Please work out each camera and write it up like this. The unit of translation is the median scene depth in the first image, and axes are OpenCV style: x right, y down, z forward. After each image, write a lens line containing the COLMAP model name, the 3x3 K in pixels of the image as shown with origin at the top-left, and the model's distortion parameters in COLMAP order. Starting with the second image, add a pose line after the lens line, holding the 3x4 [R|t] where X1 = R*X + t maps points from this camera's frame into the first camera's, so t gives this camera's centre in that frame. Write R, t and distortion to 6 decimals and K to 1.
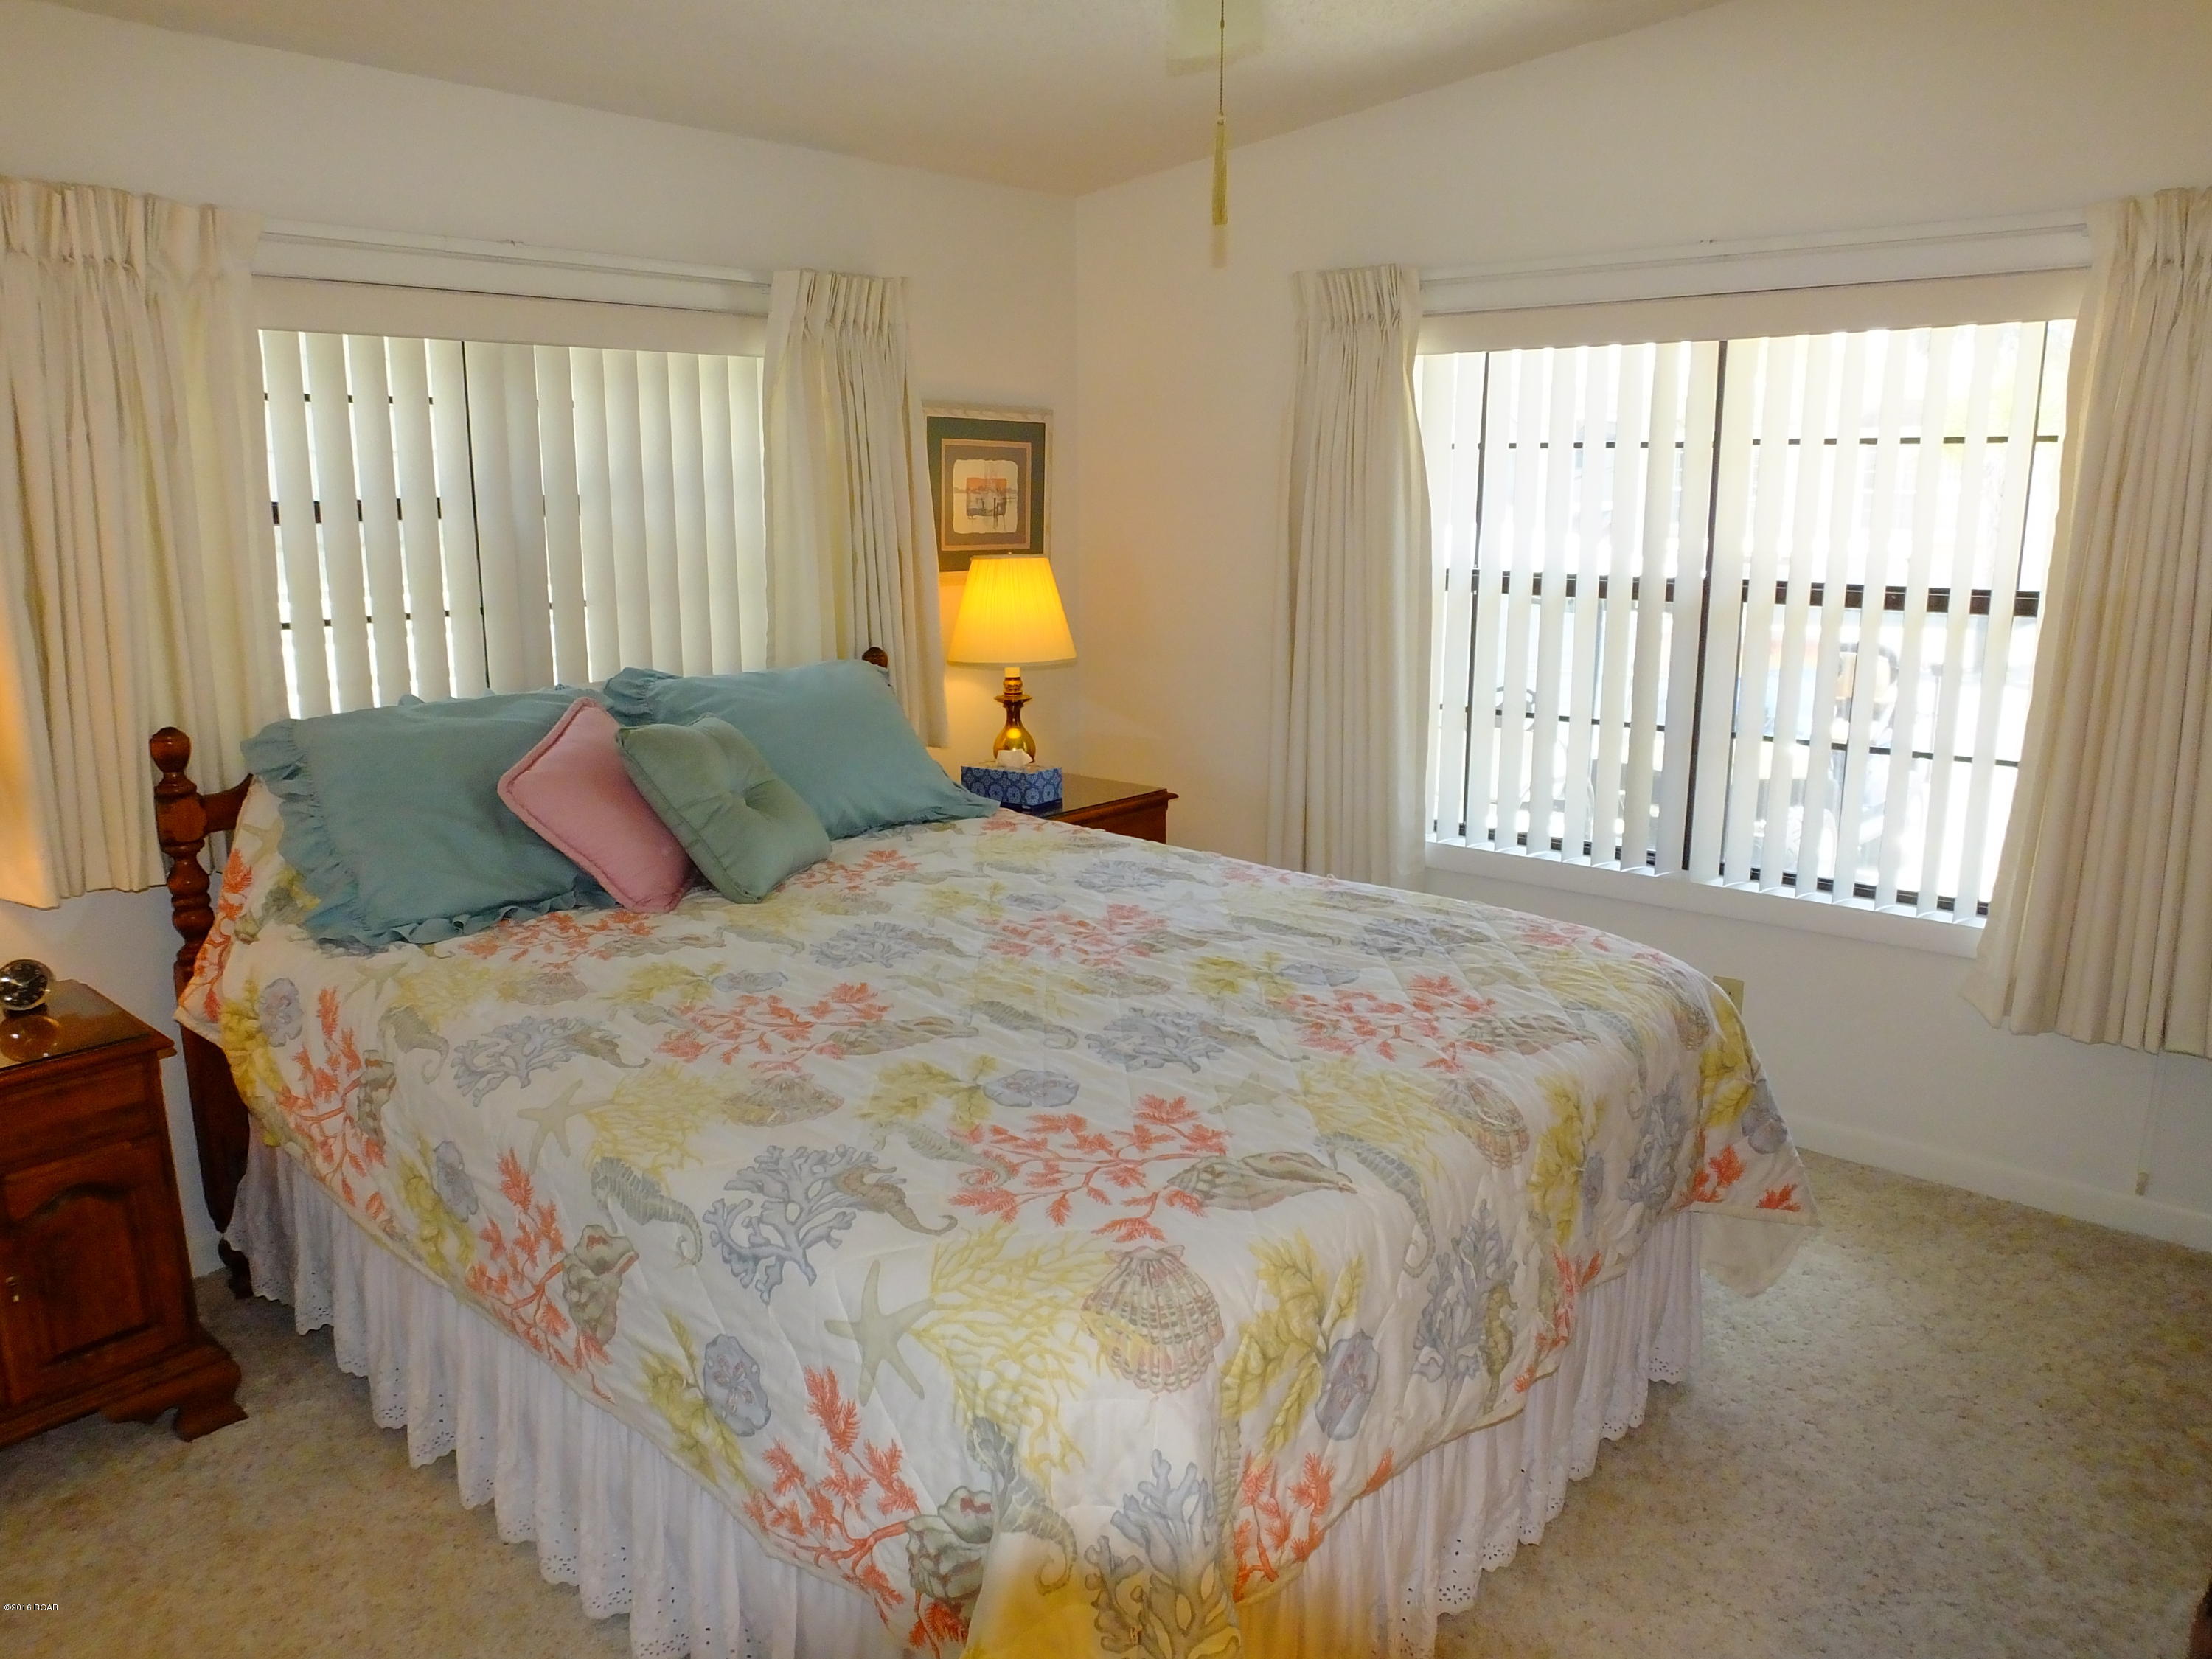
lens RADIAL K [[1555.7, 0, 1115.4], [0, 1555.7, 815.7], [0, 0, 1]] dist [-0.081459, 0.058720]
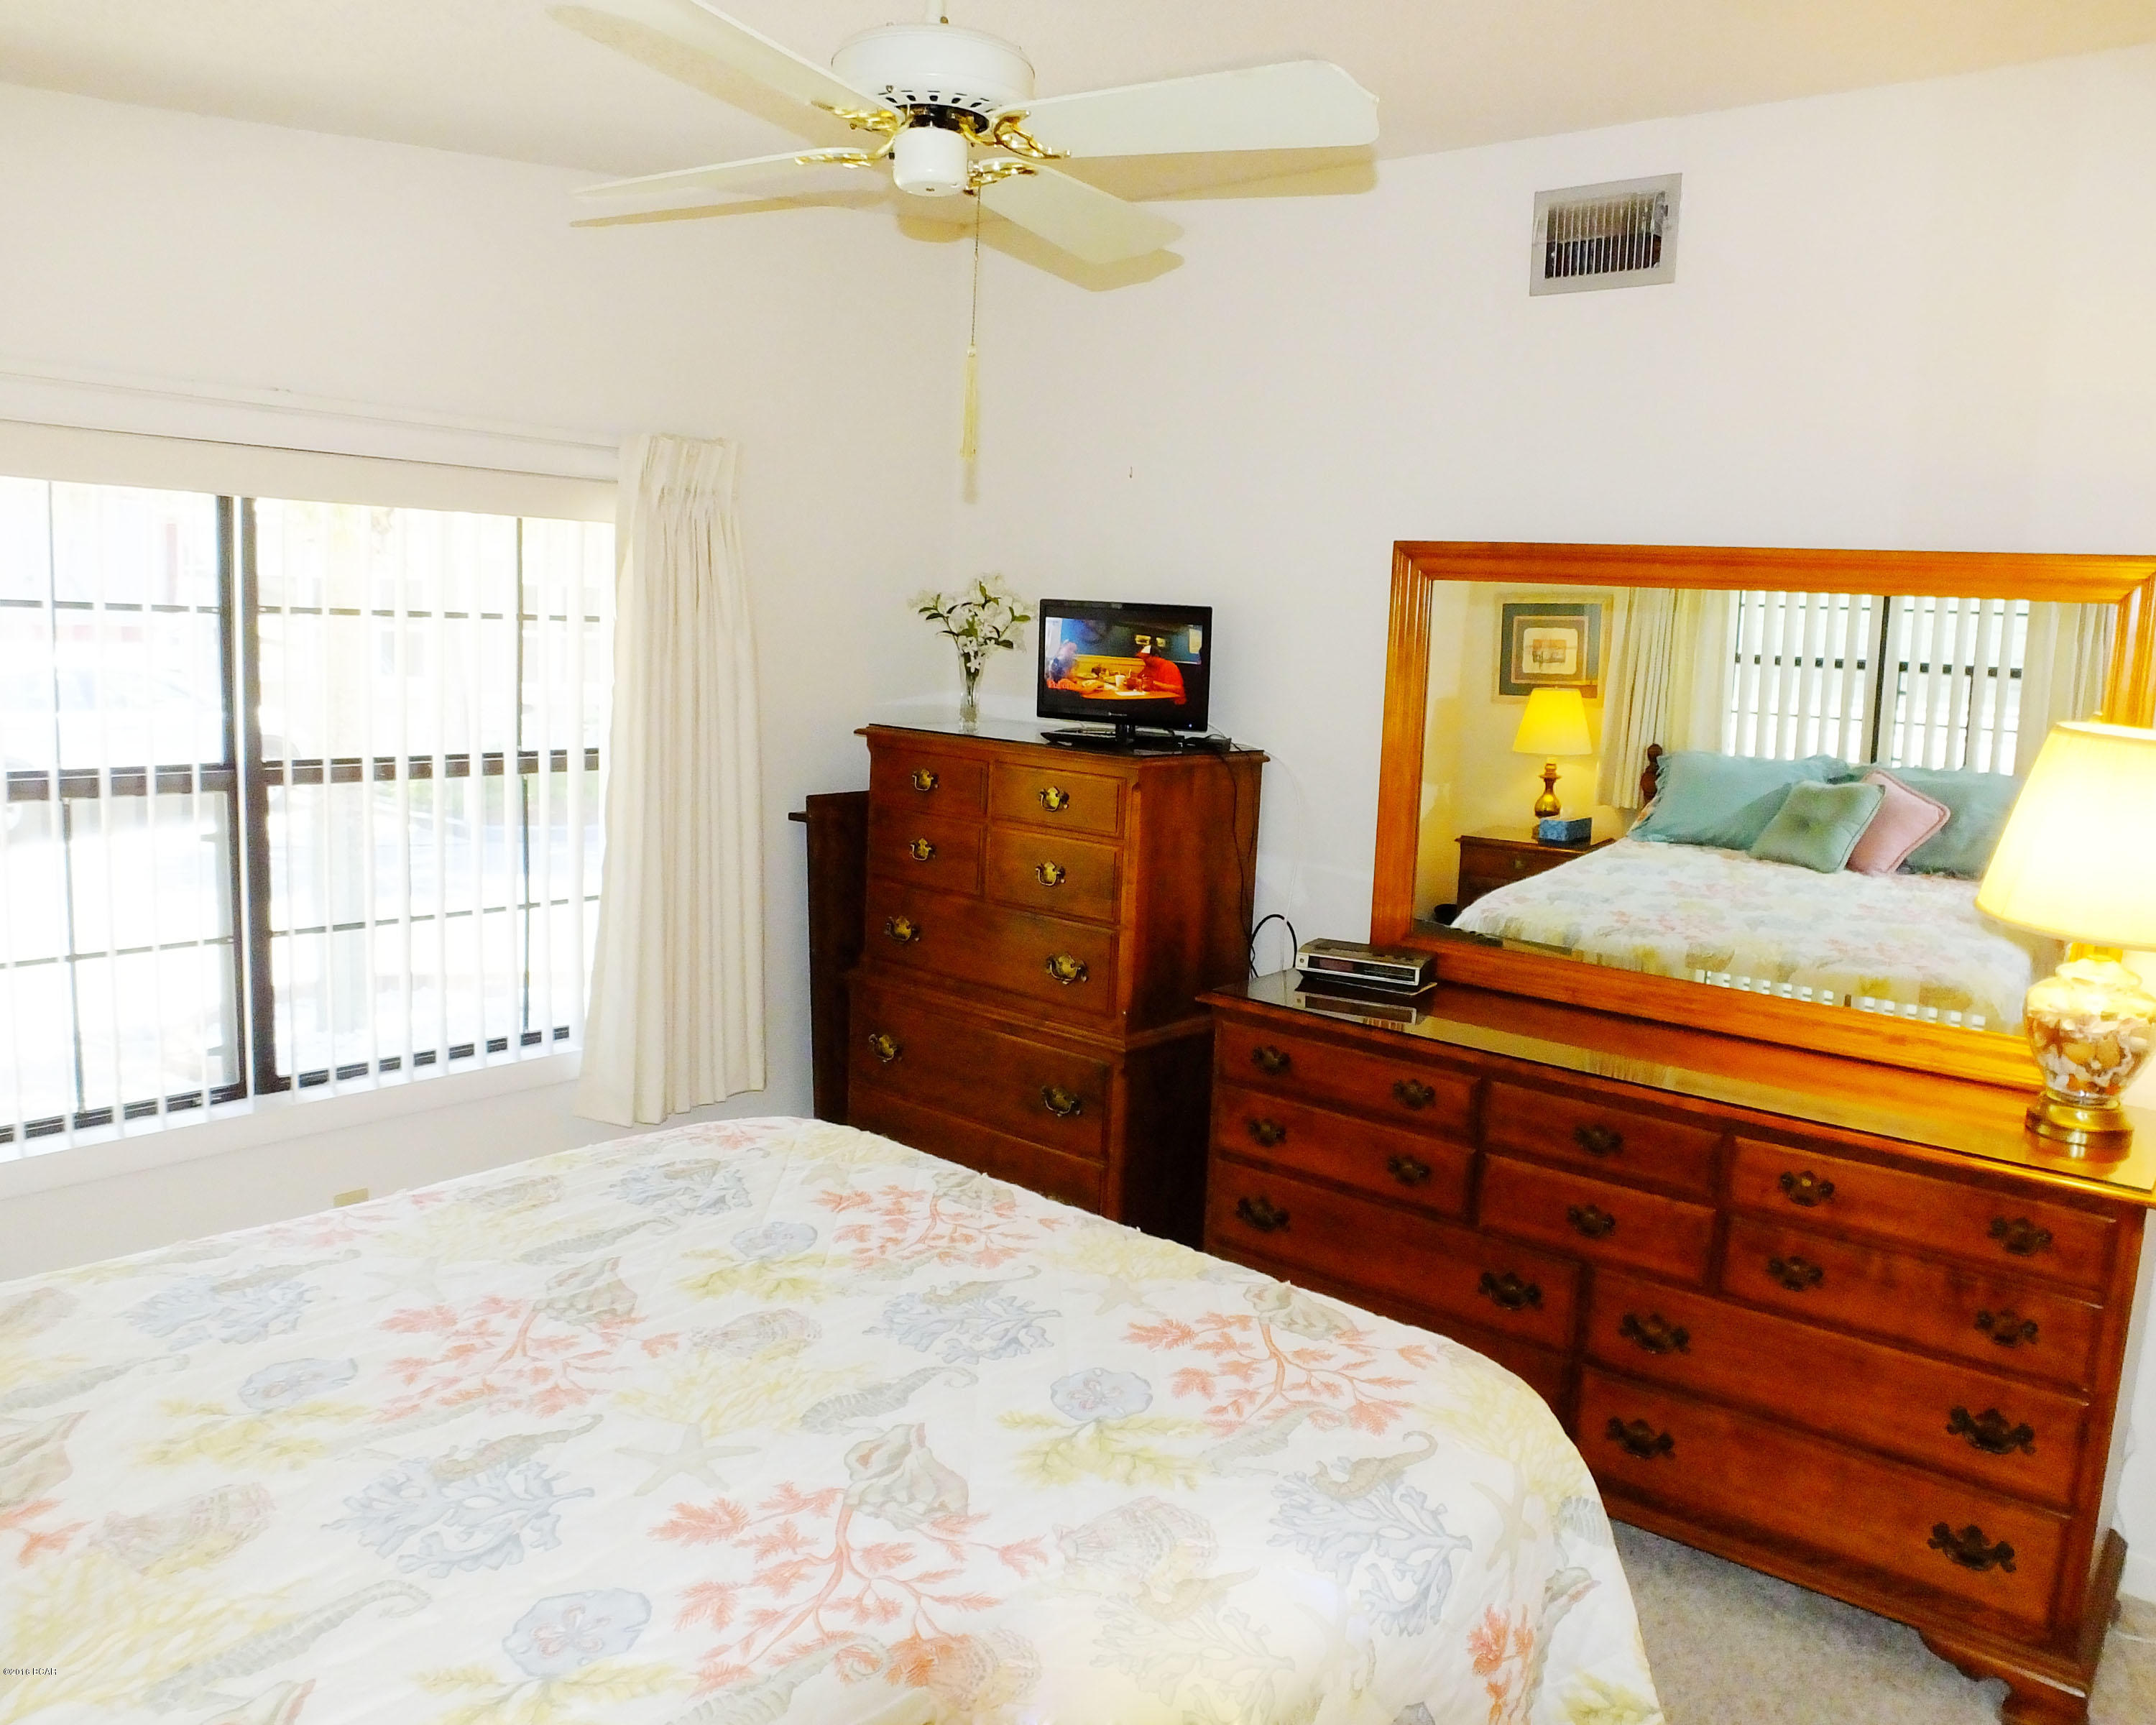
lens RADIAL K [[1653.5, 0, 1088.9], [0, 1653.5, 864.2], [0, 0, 1]] dist [-0.073306, 0.042936]
pose [[-0.020793, -0.139339, 0.990026, -0.768018], [0.163845, 0.976378, 0.140859, -0.210998], [-0.986267, 0.165140, 0.002528, 0.756910]]
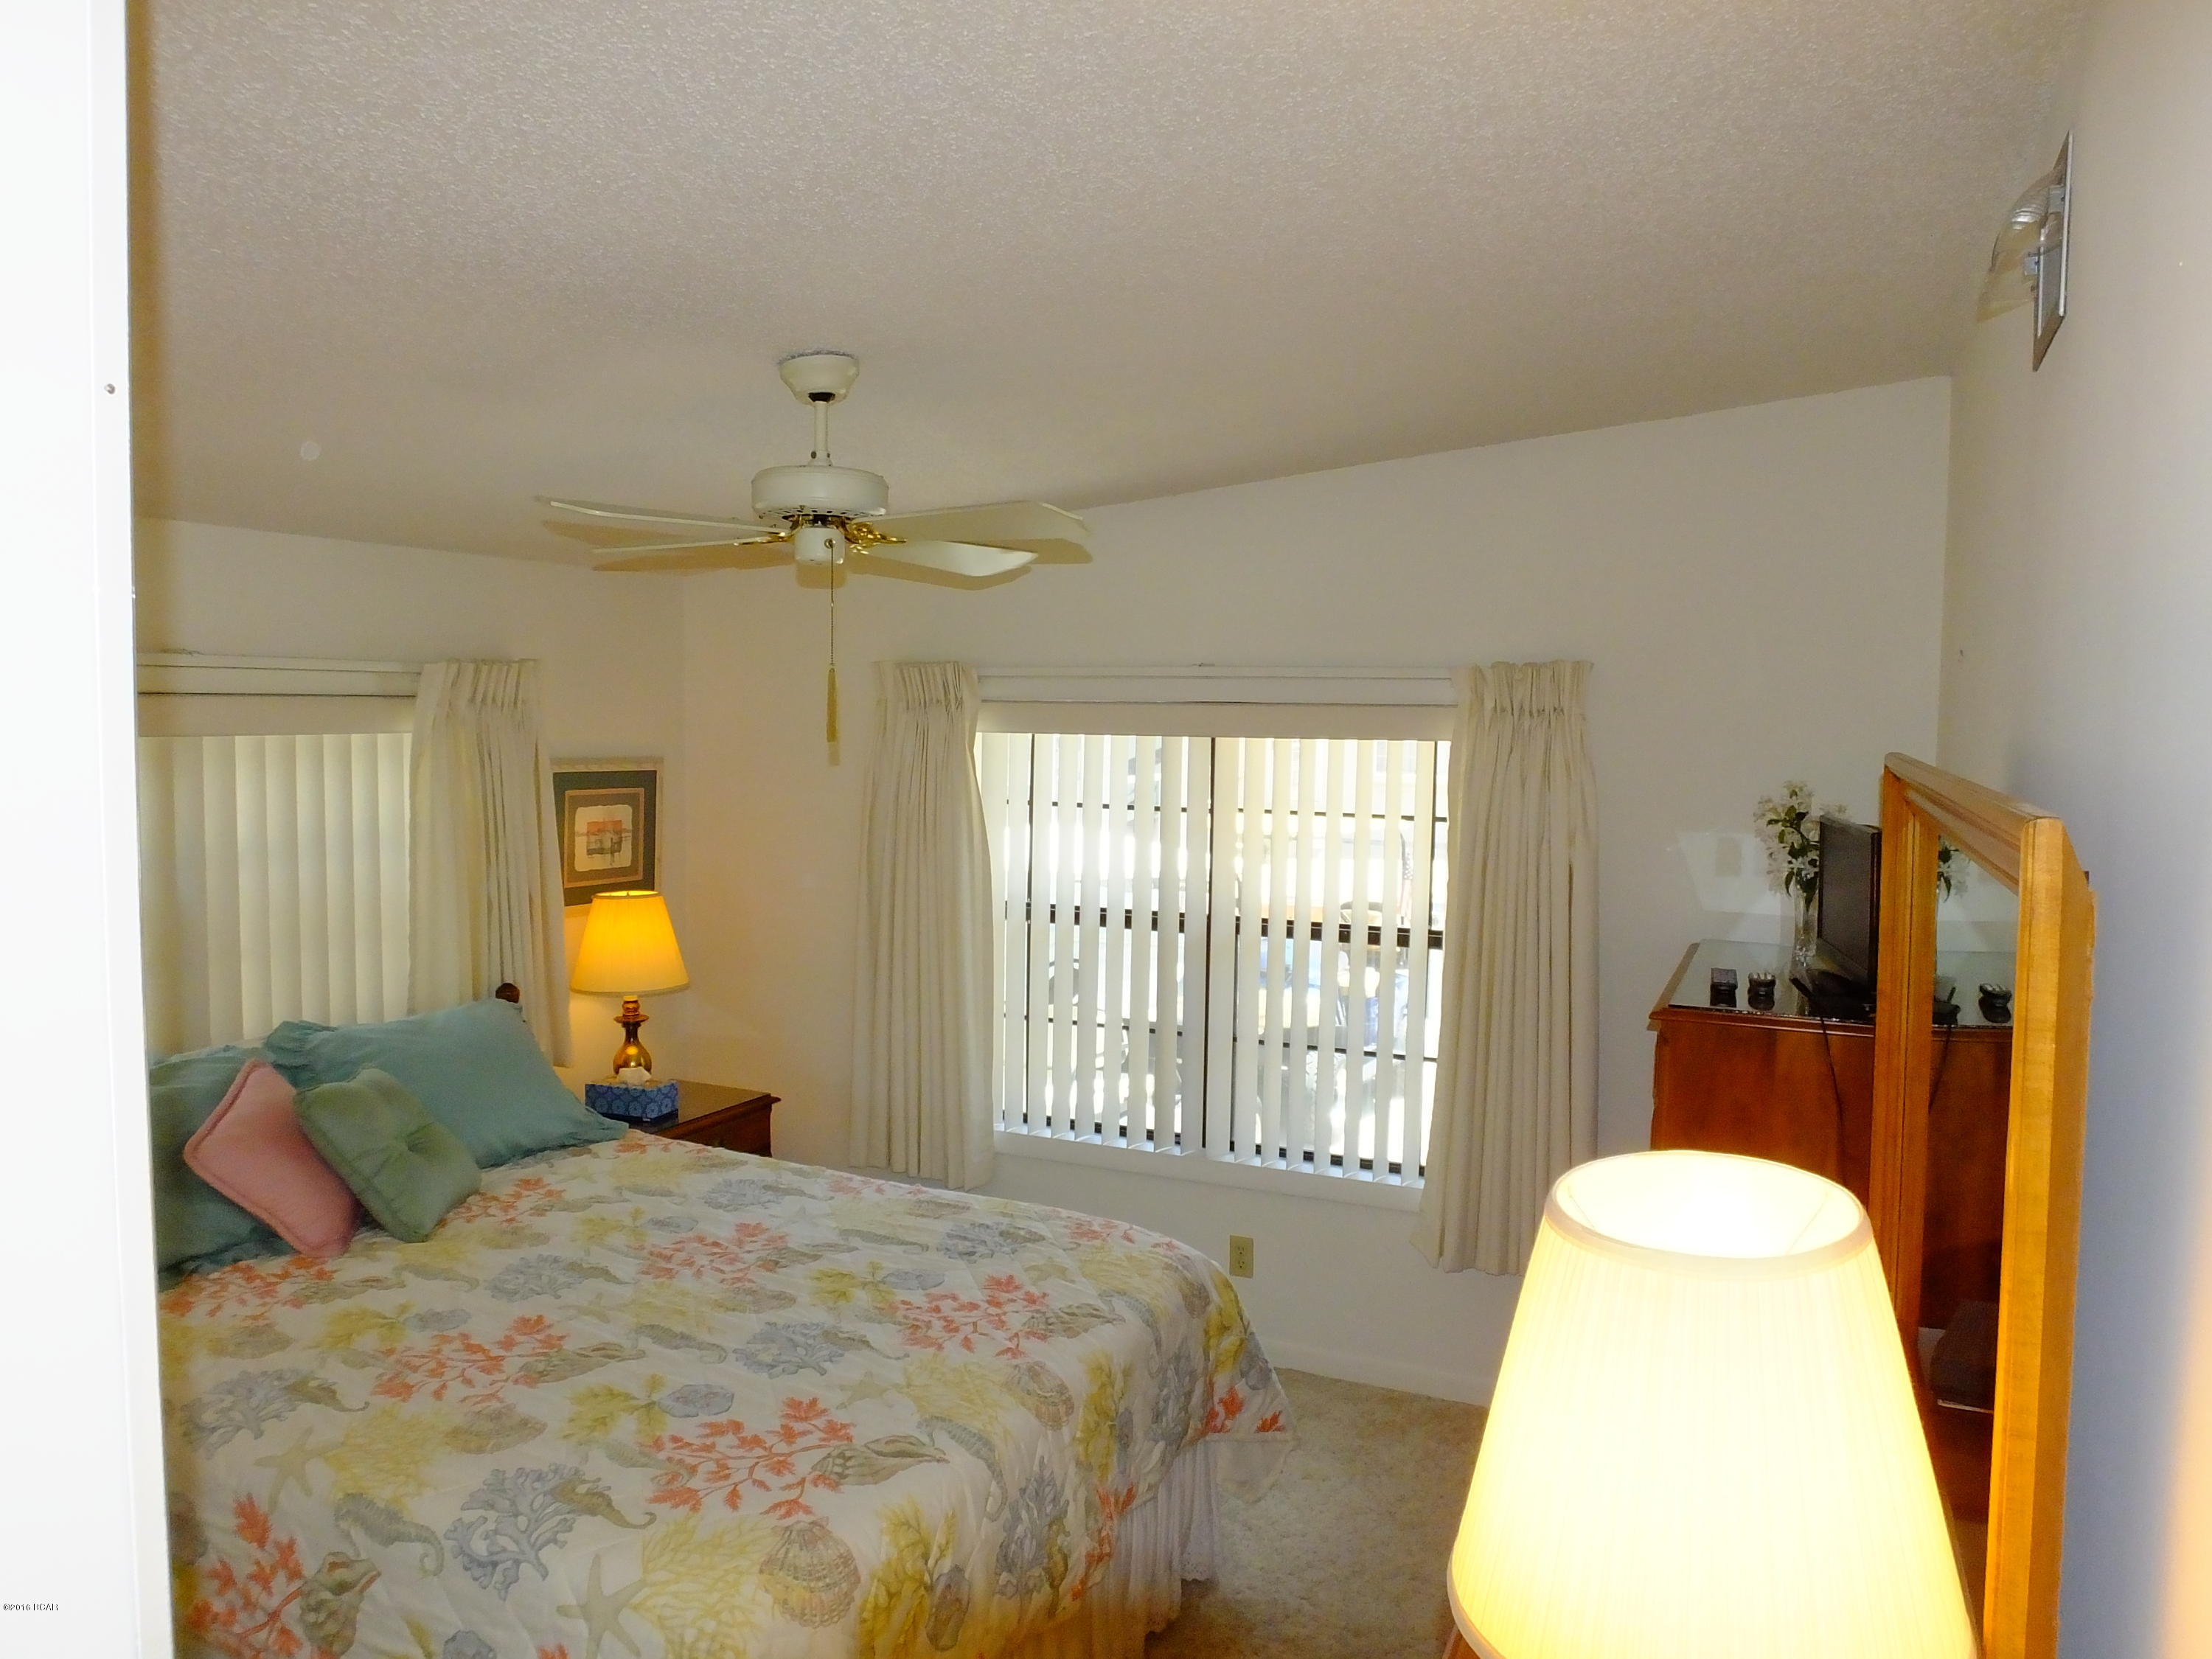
lens RADIAL K [[1555.7, 0, 1102.7], [0, 1555.7, 816.9], [0, 0, 1]] dist [-0.081459, 0.058720]
pose [[0.964853, -0.003617, 0.262767, -0.048862], [0.039818, 0.990373, -0.132574, -0.097186], [-0.259758, 0.138377, 0.955708, -0.296151]]
